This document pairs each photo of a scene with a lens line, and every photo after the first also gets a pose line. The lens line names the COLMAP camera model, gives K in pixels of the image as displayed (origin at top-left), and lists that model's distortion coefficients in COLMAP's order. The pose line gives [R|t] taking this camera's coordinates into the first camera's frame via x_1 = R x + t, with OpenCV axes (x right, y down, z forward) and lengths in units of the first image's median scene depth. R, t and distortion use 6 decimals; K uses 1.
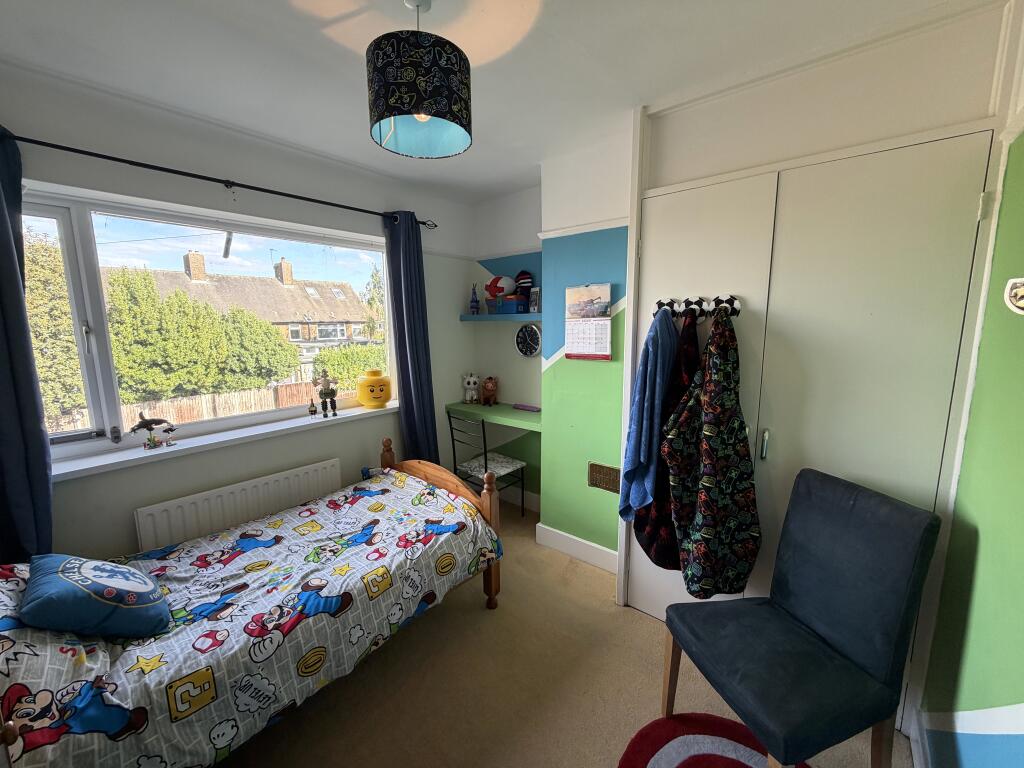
lens RADIAL K [[406.1, 0, 509.0], [0, 406.1, 381.7], [0, 0, 1]] dist [0.001859, 0.000240]
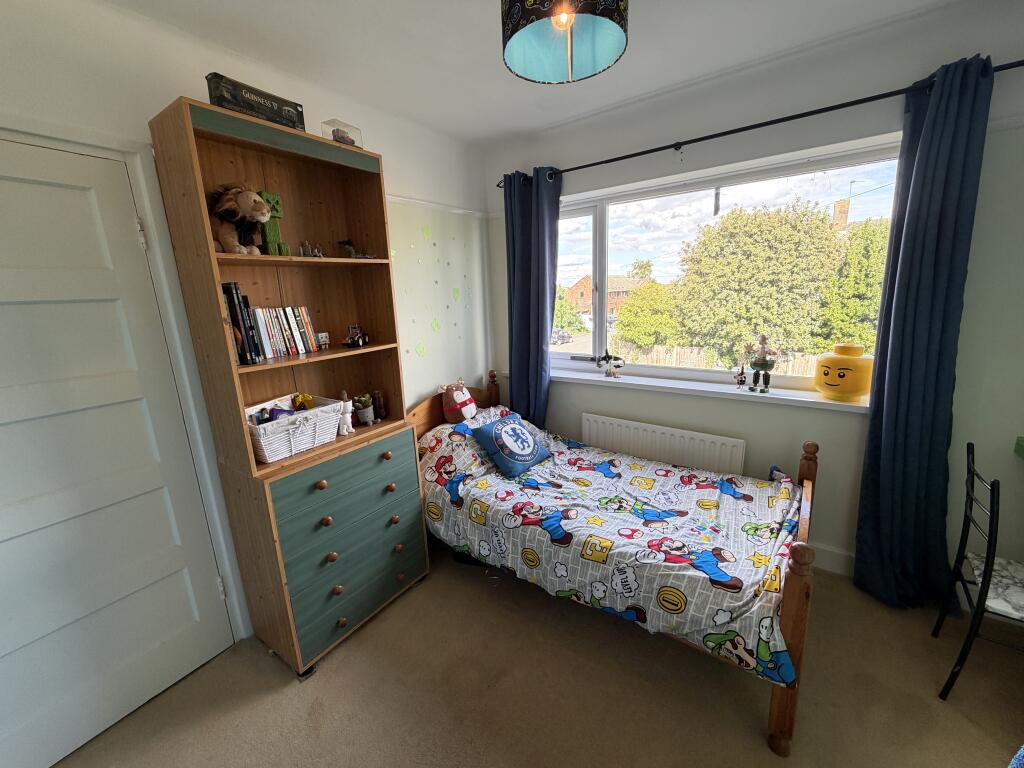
lens RADIAL K [[406.1, 0, 509.0], [0, 406.1, 381.7], [0, 0, 1]] dist [0.001859, 0.000240]
pose [[0.083288, 0.222906, -0.971275, 0.453047], [-0.112729, 0.970513, 0.213064, -0.077241], [0.990129, 0.091745, 0.105961, 0.552316]]
